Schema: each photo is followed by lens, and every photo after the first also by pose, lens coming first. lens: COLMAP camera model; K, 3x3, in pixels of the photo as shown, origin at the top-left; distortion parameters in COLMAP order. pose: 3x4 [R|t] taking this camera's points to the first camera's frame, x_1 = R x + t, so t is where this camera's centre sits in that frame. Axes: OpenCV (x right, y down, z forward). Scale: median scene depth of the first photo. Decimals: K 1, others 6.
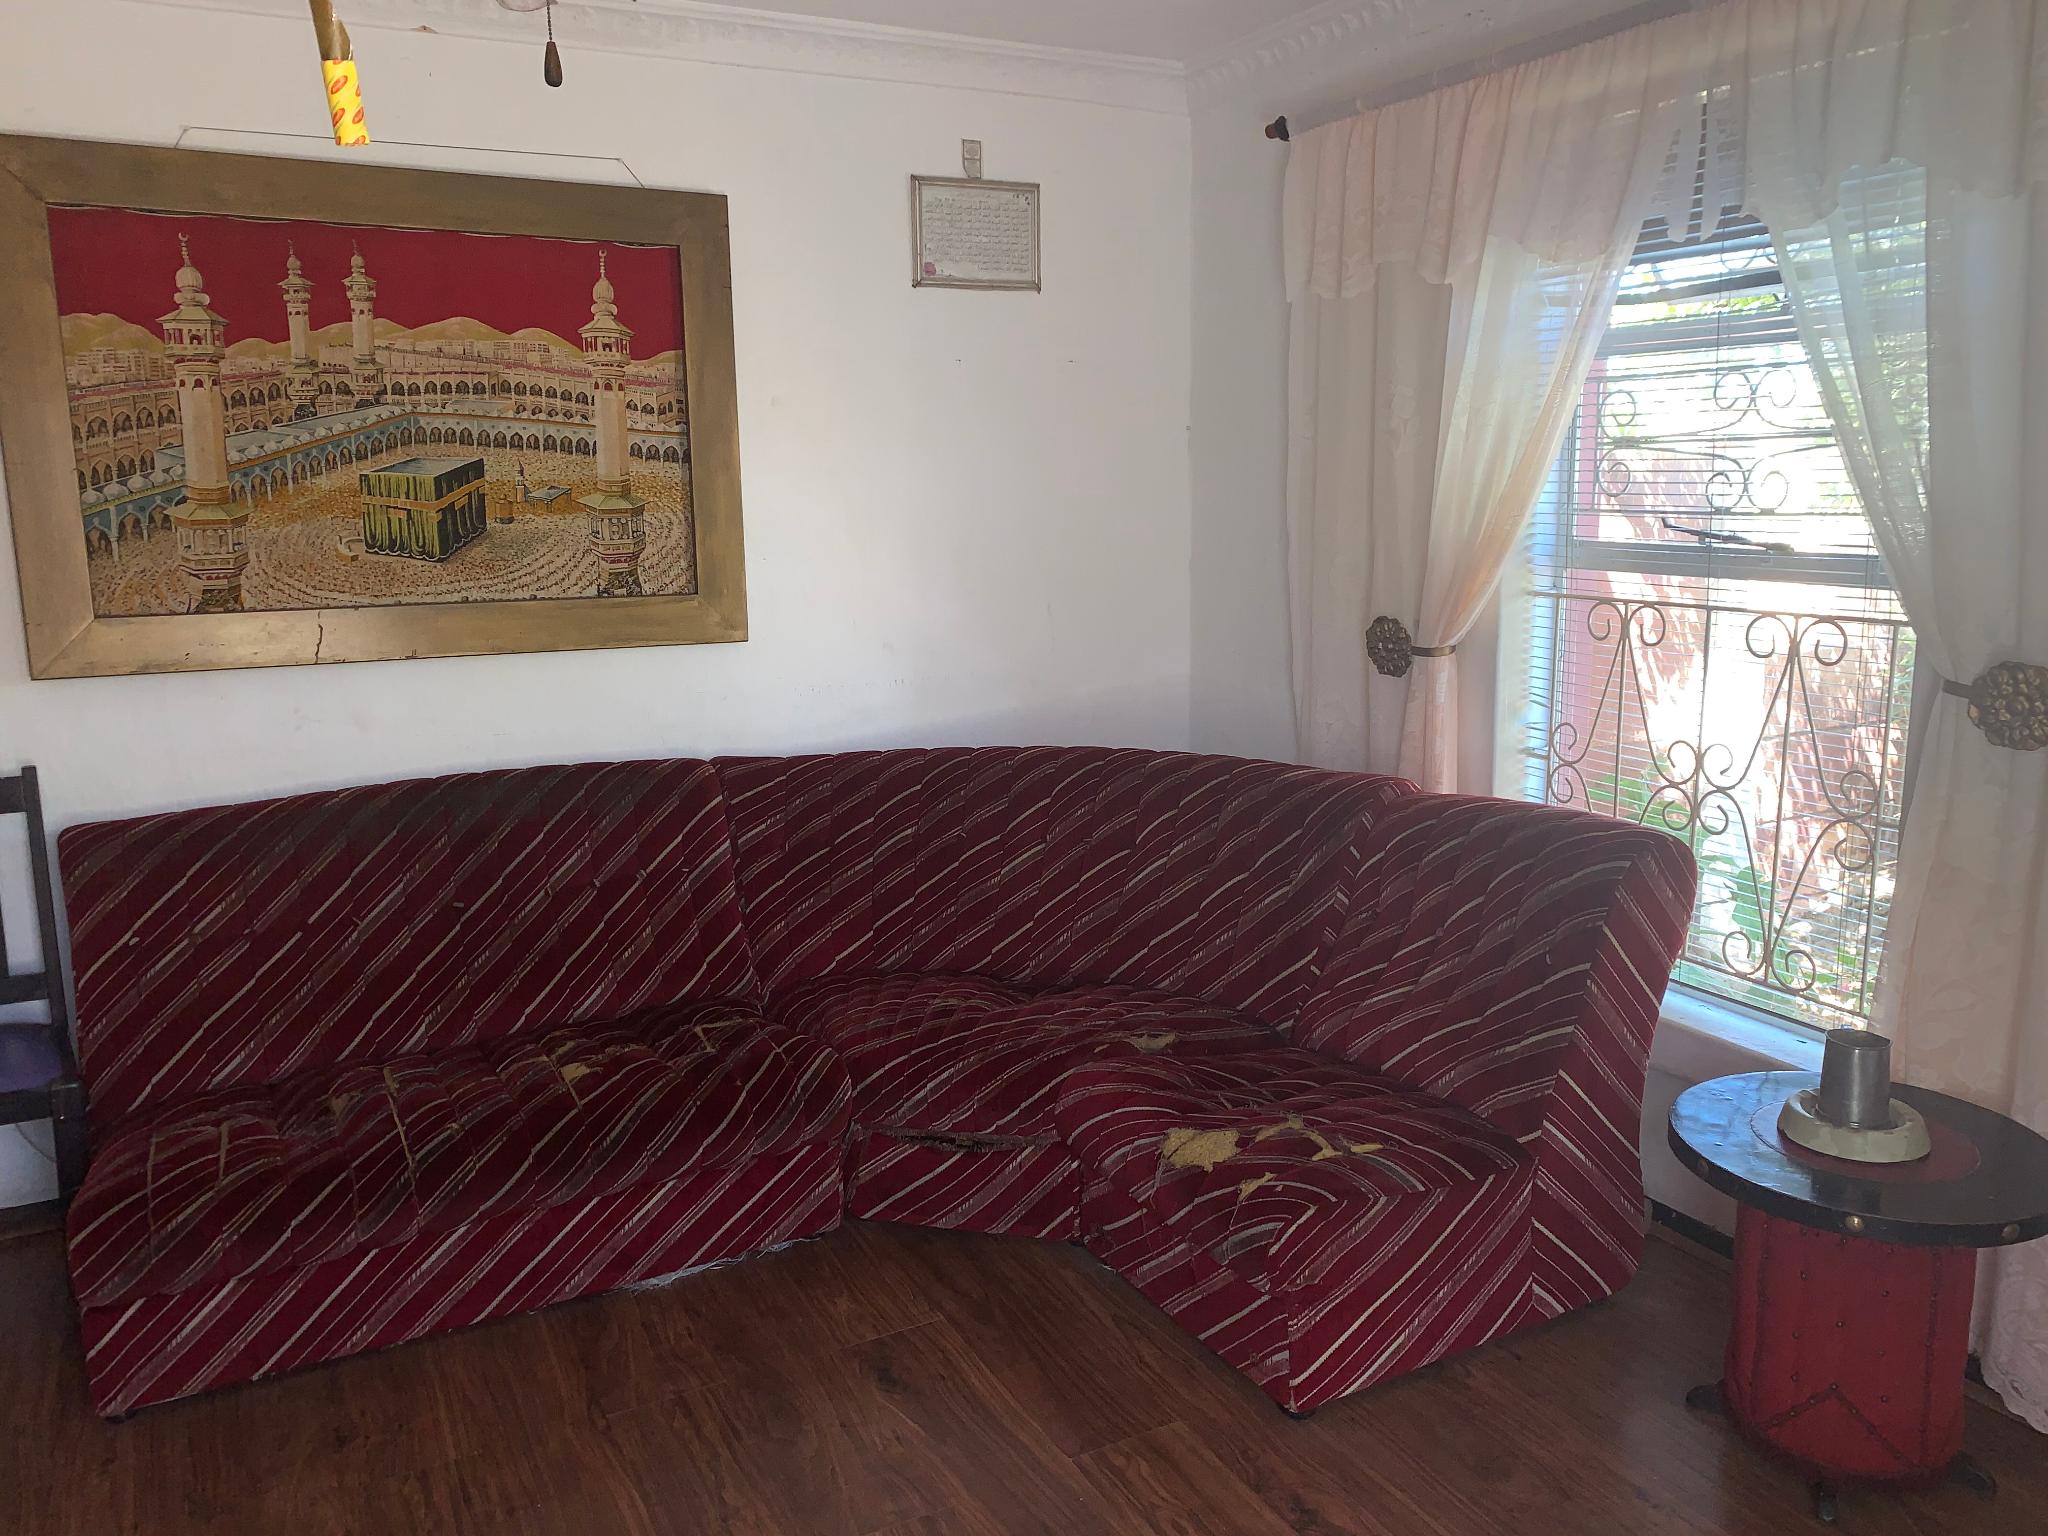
lens RADIAL K [[1575.7, 0, 1024.0], [0, 1575.7, 768.0], [0, 0, 1]] dist [0.001171, 0.010604]
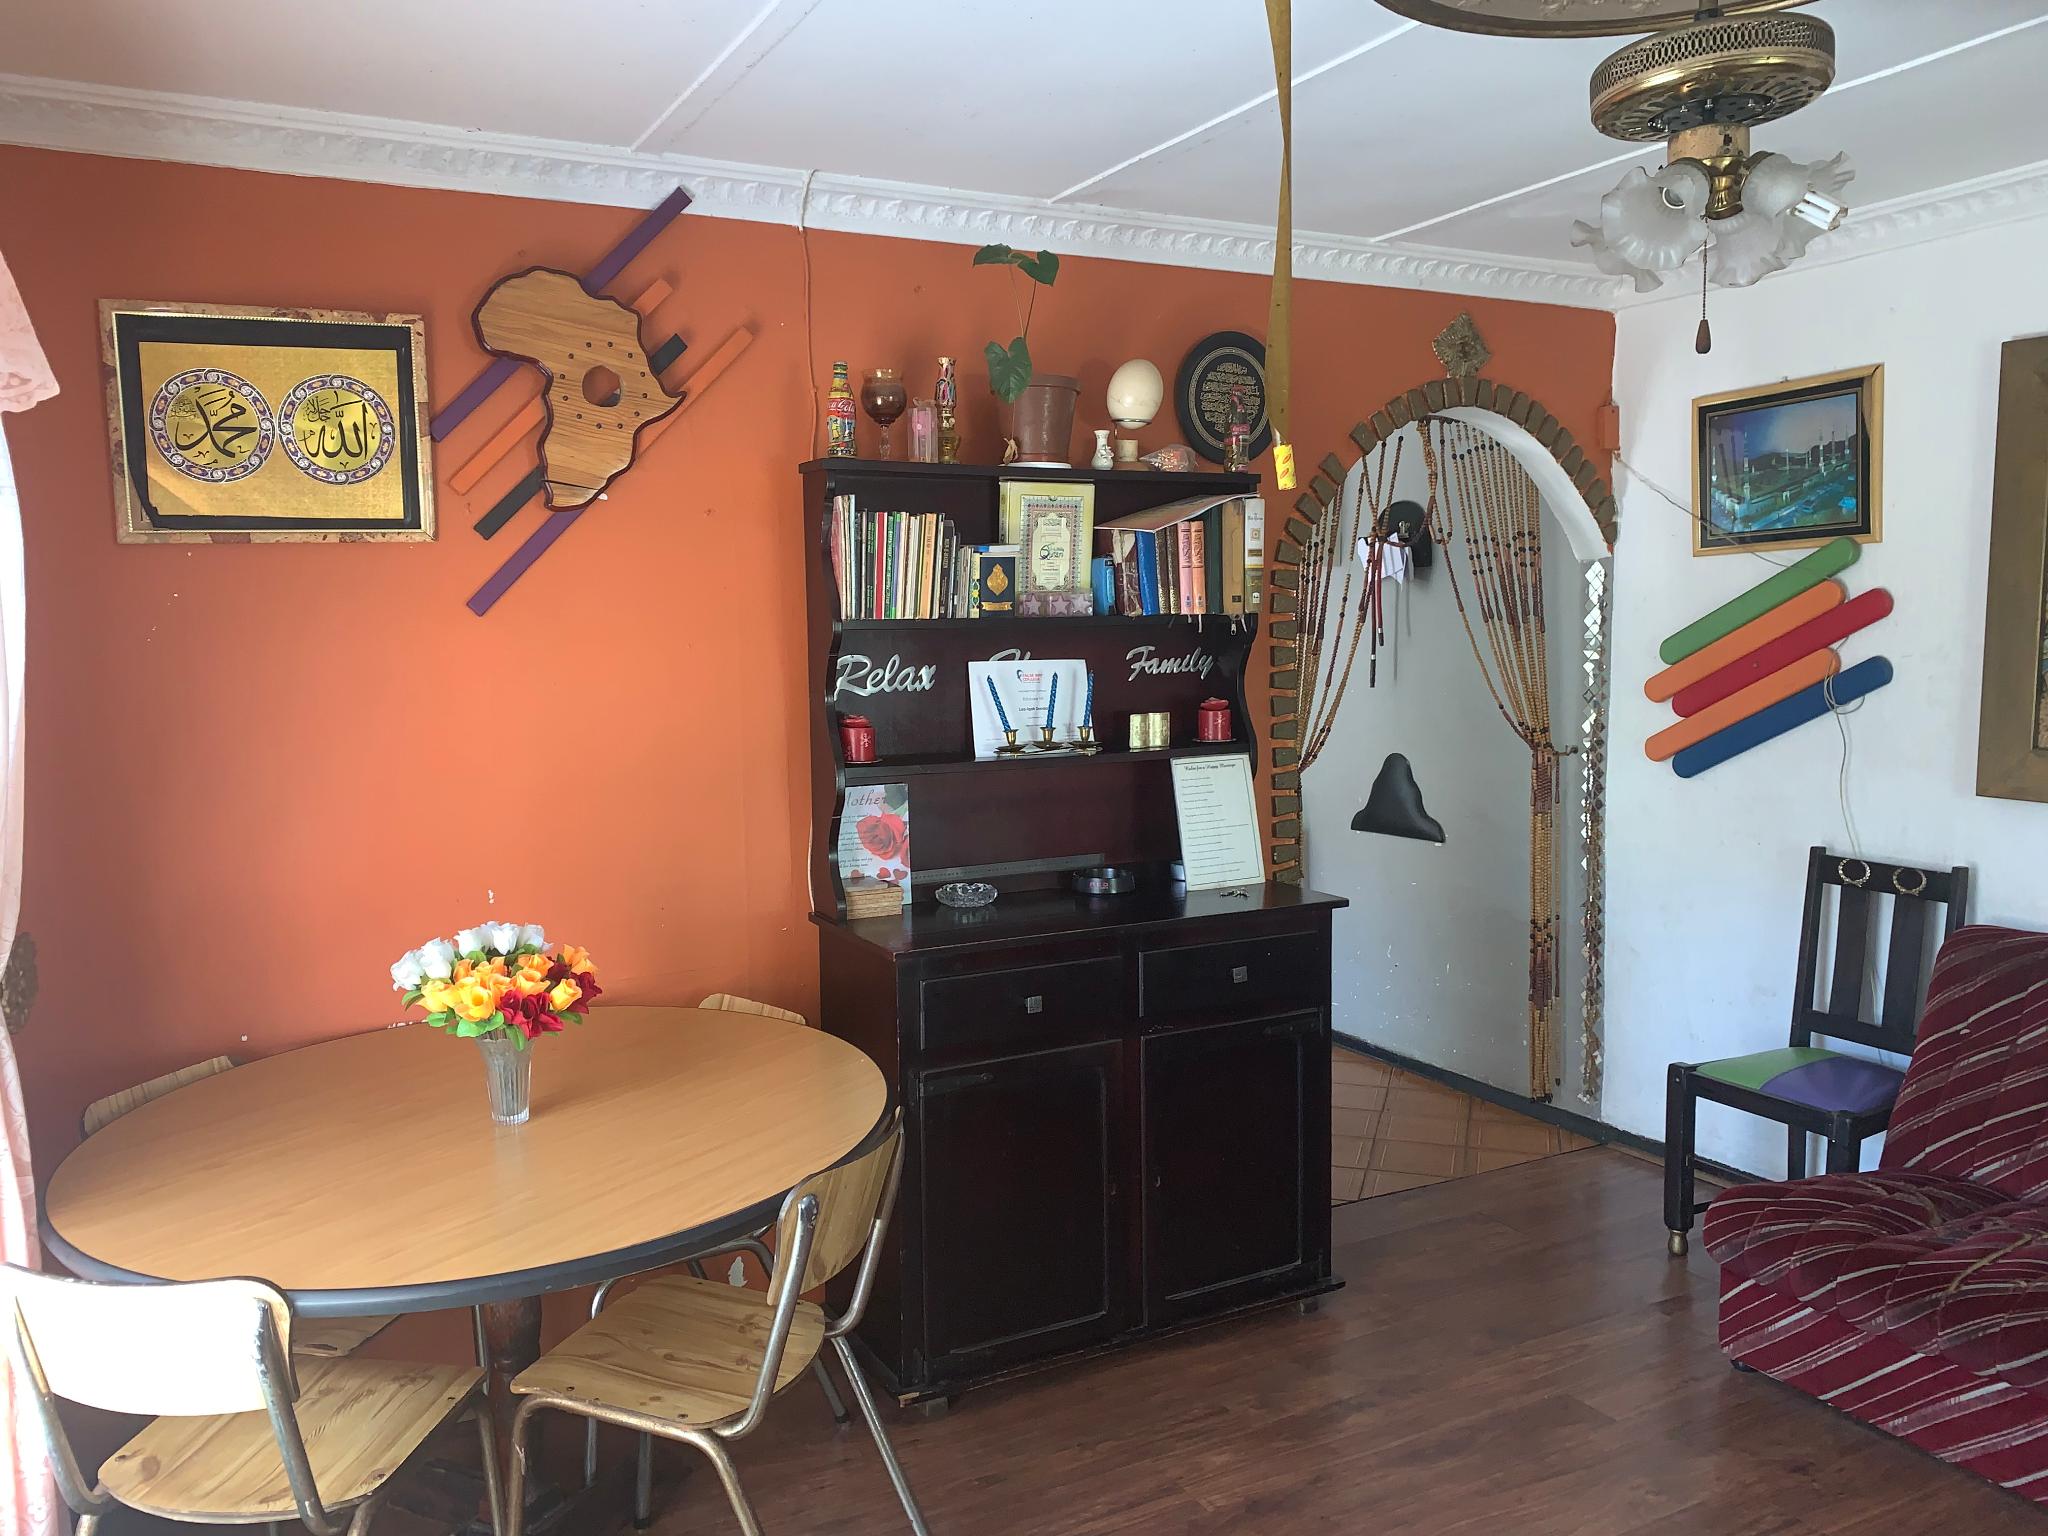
lens RADIAL K [[1575.7, 0, 1024.0], [0, 1575.7, 768.0], [0, 0, 1]] dist [0.001171, 0.010604]
pose [[0.014663, 0.116282, -0.993108, 0.595368], [-0.170957, 0.978881, 0.112092, -0.098007], [0.985169, 0.168136, 0.034233, 0.297360]]
